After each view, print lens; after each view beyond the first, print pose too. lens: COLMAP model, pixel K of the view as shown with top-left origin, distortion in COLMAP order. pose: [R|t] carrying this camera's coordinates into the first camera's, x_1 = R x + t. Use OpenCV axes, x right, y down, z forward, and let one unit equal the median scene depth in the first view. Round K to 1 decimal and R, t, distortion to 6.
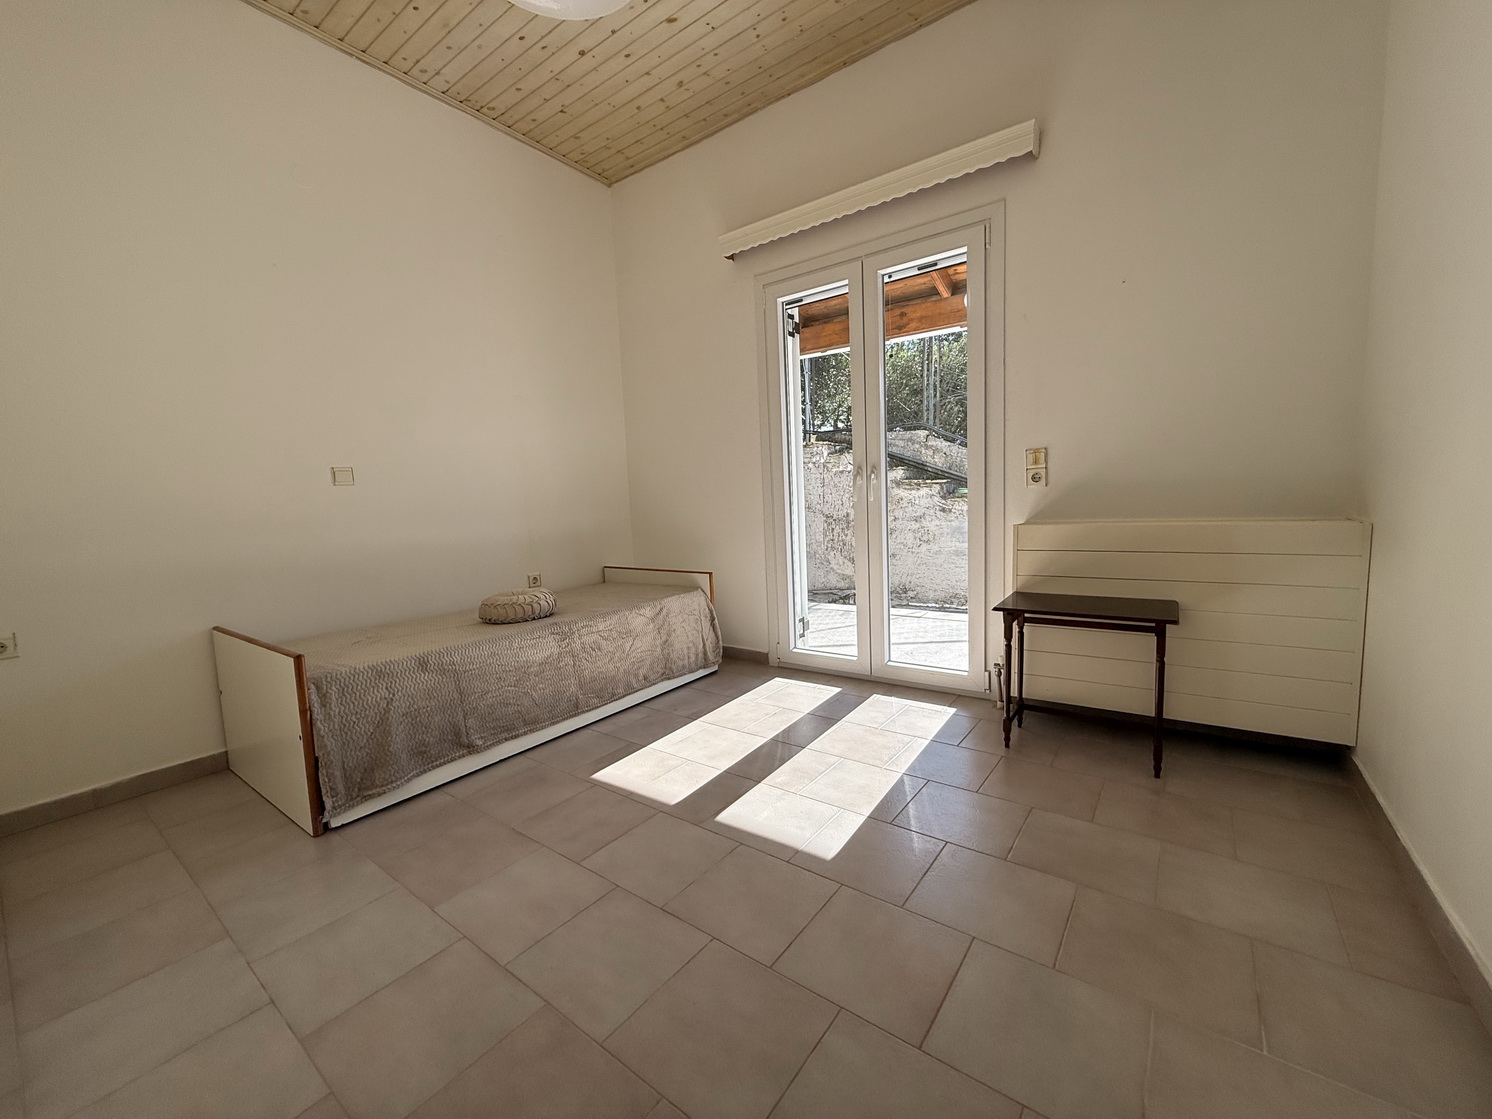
lens RADIAL K [[593.8, 0, 741.8], [0, 593.8, 555.9], [0, 0, 1]] dist [0.001168, -0.000263]
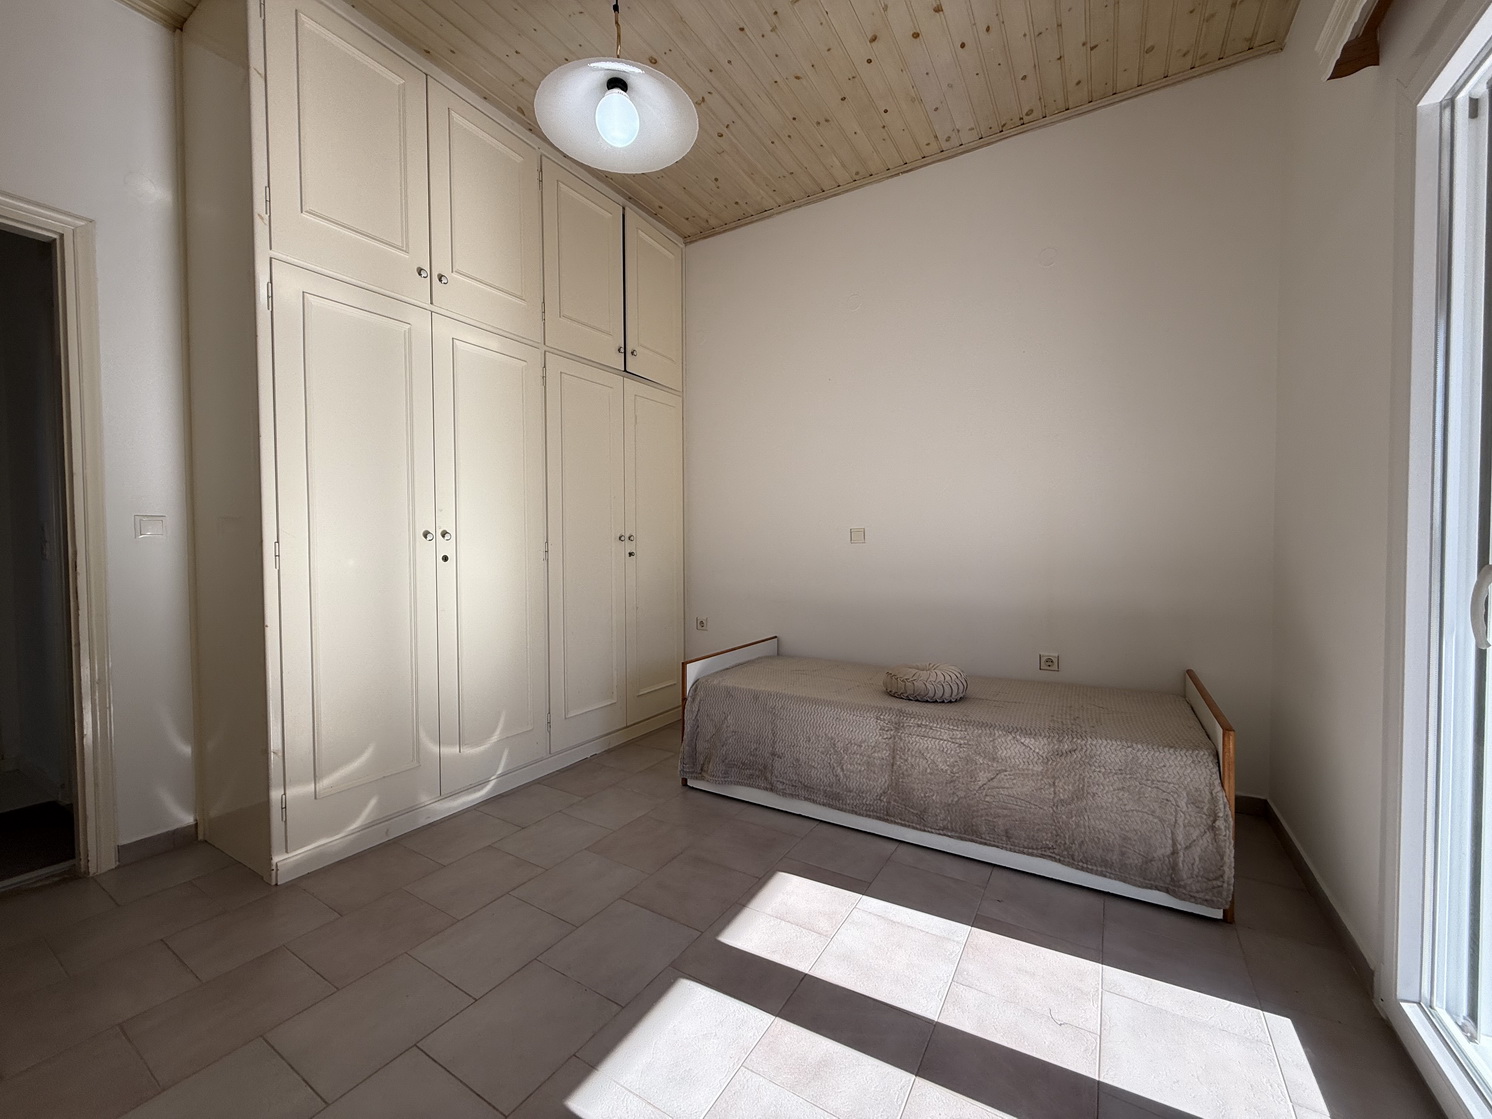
lens RADIAL K [[593.8, 0, 743.9], [0, 593.8, 557.4], [0, 0, 1]] dist [0.001168, -0.000263]
pose [[0.096622, 0.062680, -0.993346, 0.485970], [-0.096841, 0.993872, 0.053294, -0.124864], [0.990599, 0.091047, 0.102100, 0.615726]]
